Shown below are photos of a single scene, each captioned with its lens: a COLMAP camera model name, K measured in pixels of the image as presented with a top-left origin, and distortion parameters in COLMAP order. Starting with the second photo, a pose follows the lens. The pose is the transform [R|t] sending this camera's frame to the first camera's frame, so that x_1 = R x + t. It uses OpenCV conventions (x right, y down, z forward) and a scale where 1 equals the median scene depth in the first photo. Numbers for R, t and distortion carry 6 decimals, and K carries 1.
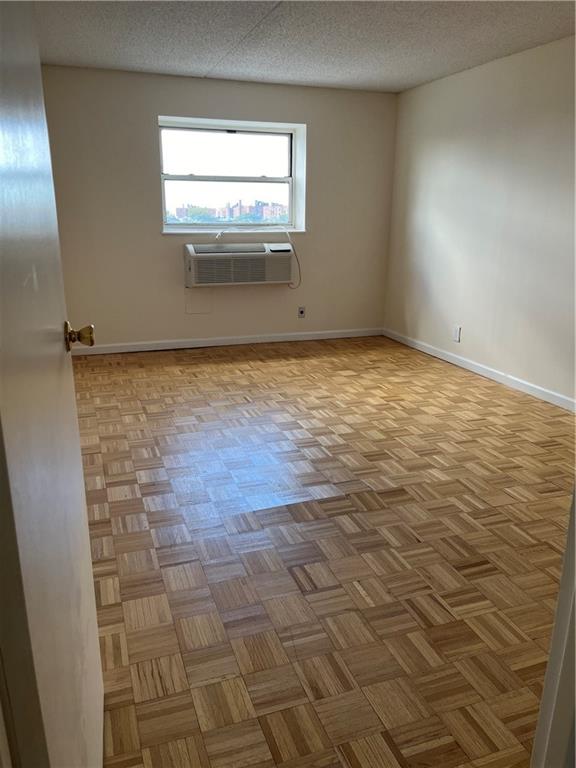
lens RADIAL K [[591.1, 0, 275.2], [0, 591.1, 383.3], [0, 0, 1]] dist [0.038344, -0.004666]
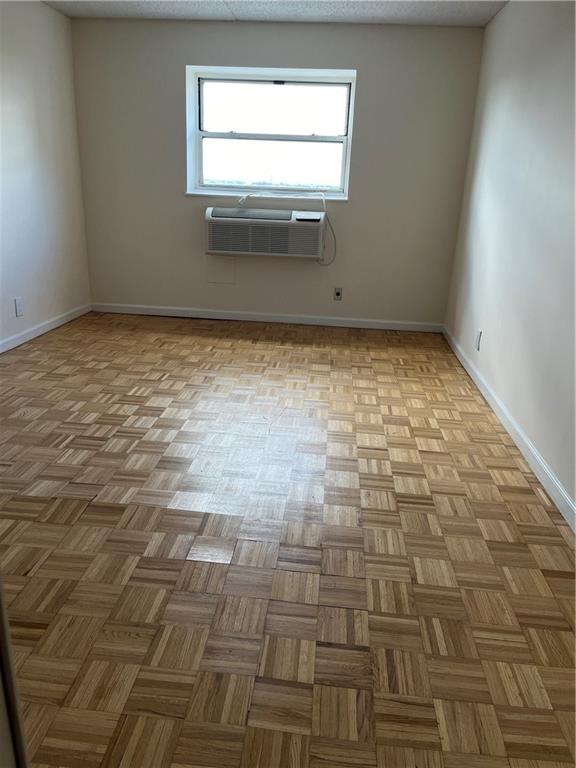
lens RADIAL K [[591.1, 0, 275.2], [0, 591.1, 383.3], [0, 0, 1]] dist [0.038344, -0.004666]
pose [[0.907237, 0.161562, -0.388353, 0.371261], [-0.149304, 0.986861, 0.061762, -0.035454], [0.393229, 0.001950, 0.919439, 0.191387]]
